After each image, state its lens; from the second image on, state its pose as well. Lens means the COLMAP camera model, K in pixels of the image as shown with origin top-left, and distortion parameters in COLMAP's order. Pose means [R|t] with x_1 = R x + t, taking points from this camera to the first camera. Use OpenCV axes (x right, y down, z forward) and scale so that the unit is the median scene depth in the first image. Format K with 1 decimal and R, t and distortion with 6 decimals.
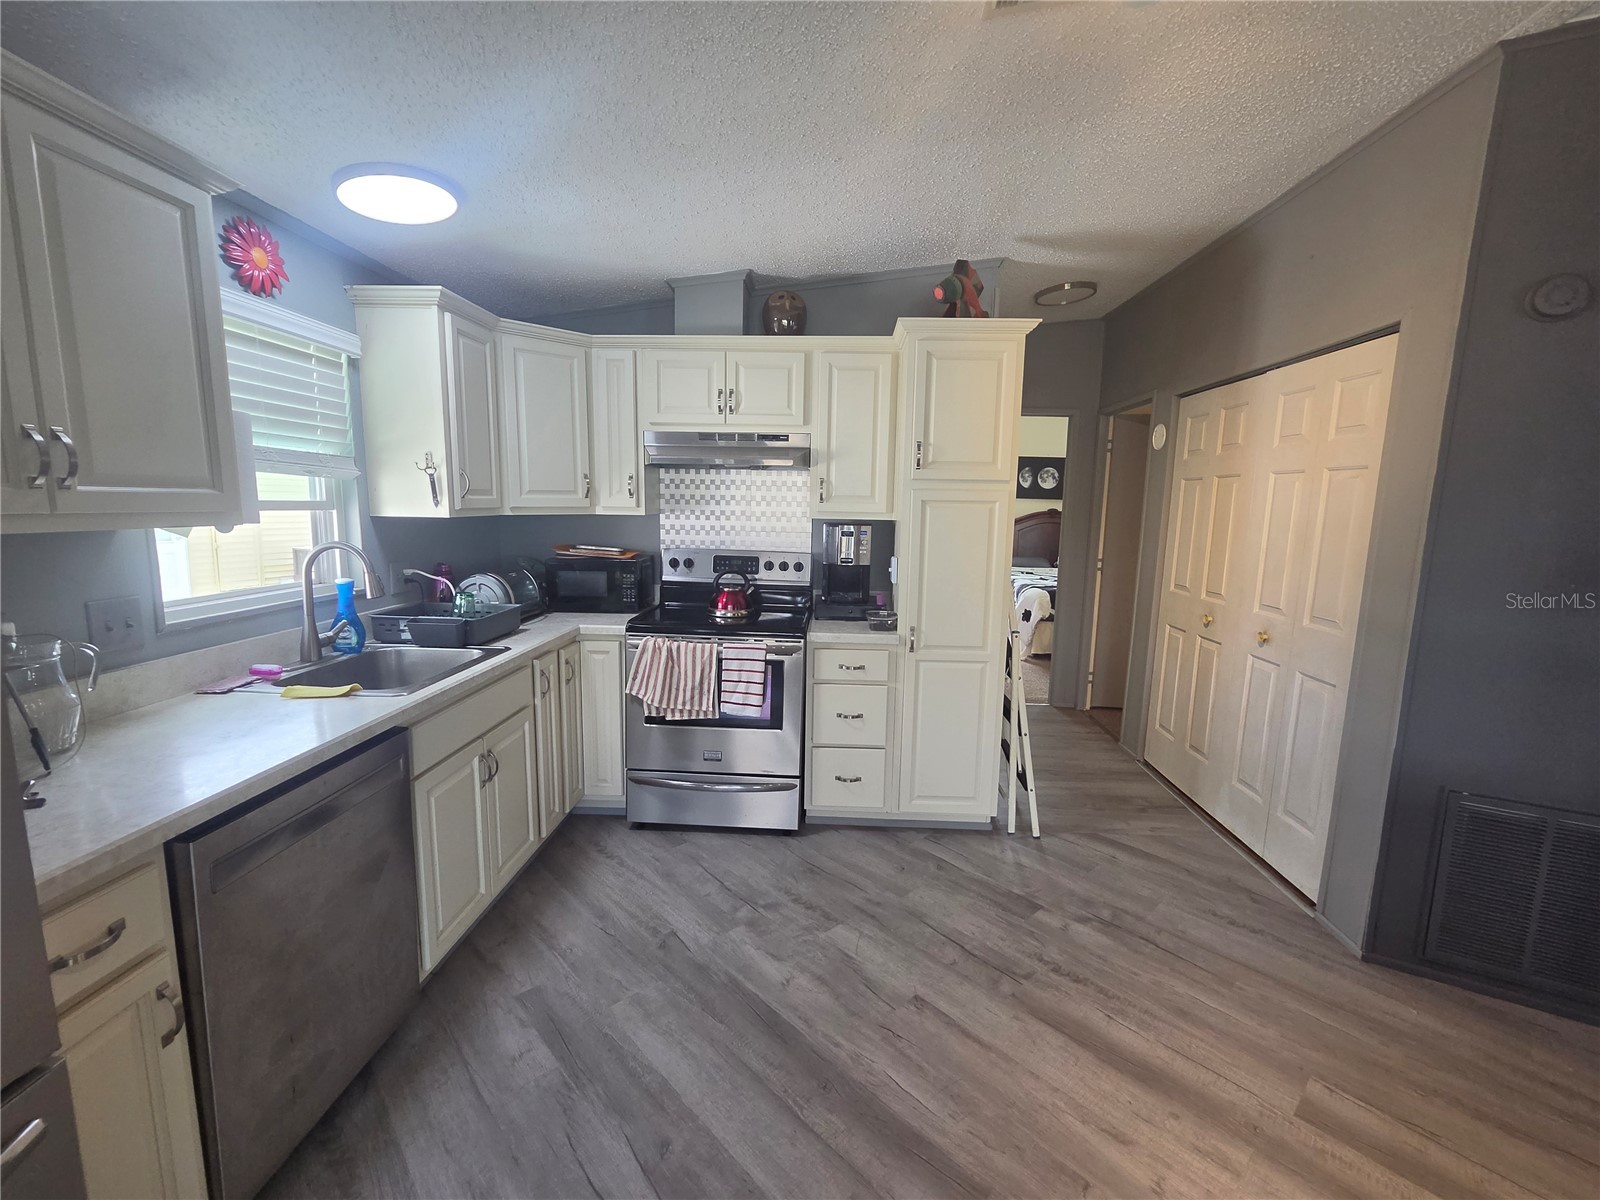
lens RADIAL K [[690.1, 0, 806.5], [0, 690.1, 600.5], [0, 0, 1]] dist [-0.004781, 0.000615]
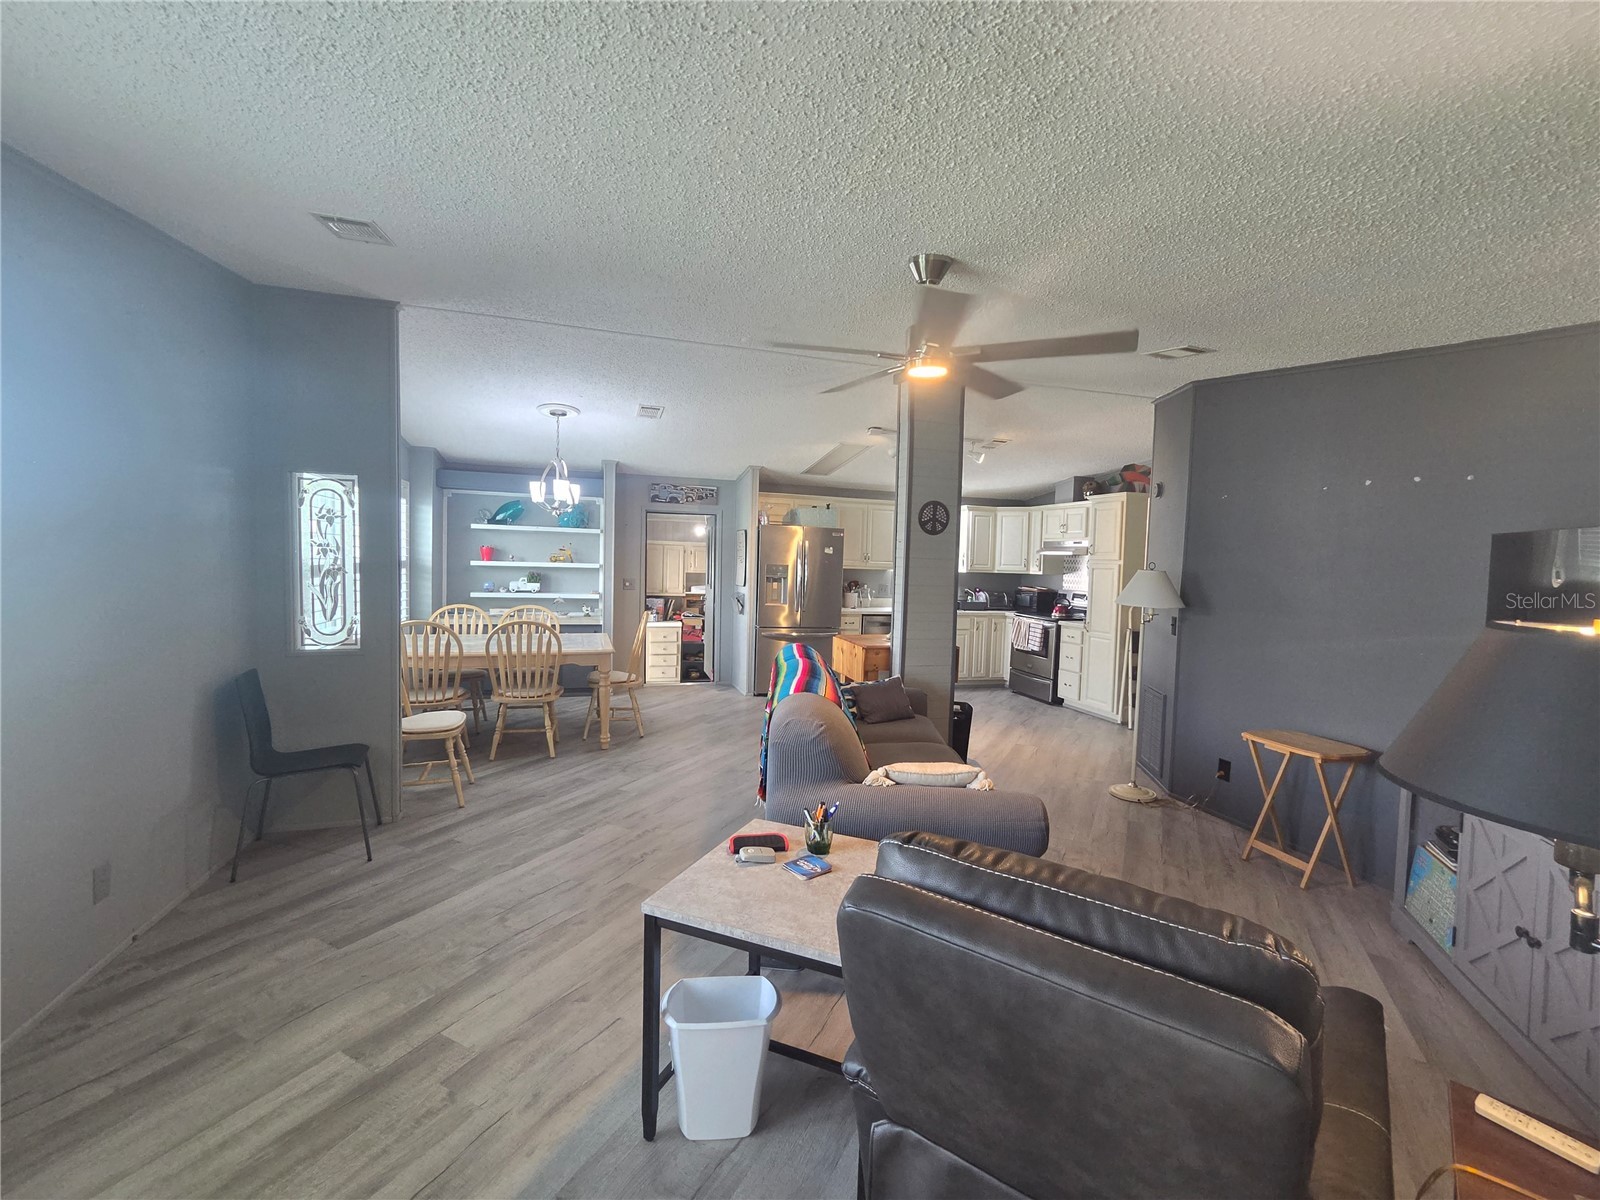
lens RADIAL K [[687.9, 0, 805.8], [0, 687.9, 601.4], [0, 0, 1]] dist [-0.007550, 0.005801]
pose [[0.341605, 0.050551, -0.938483, 2.041282], [-0.159260, 0.987225, -0.004794, 0.137658], [0.926252, 0.151100, 0.345292, -0.720997]]
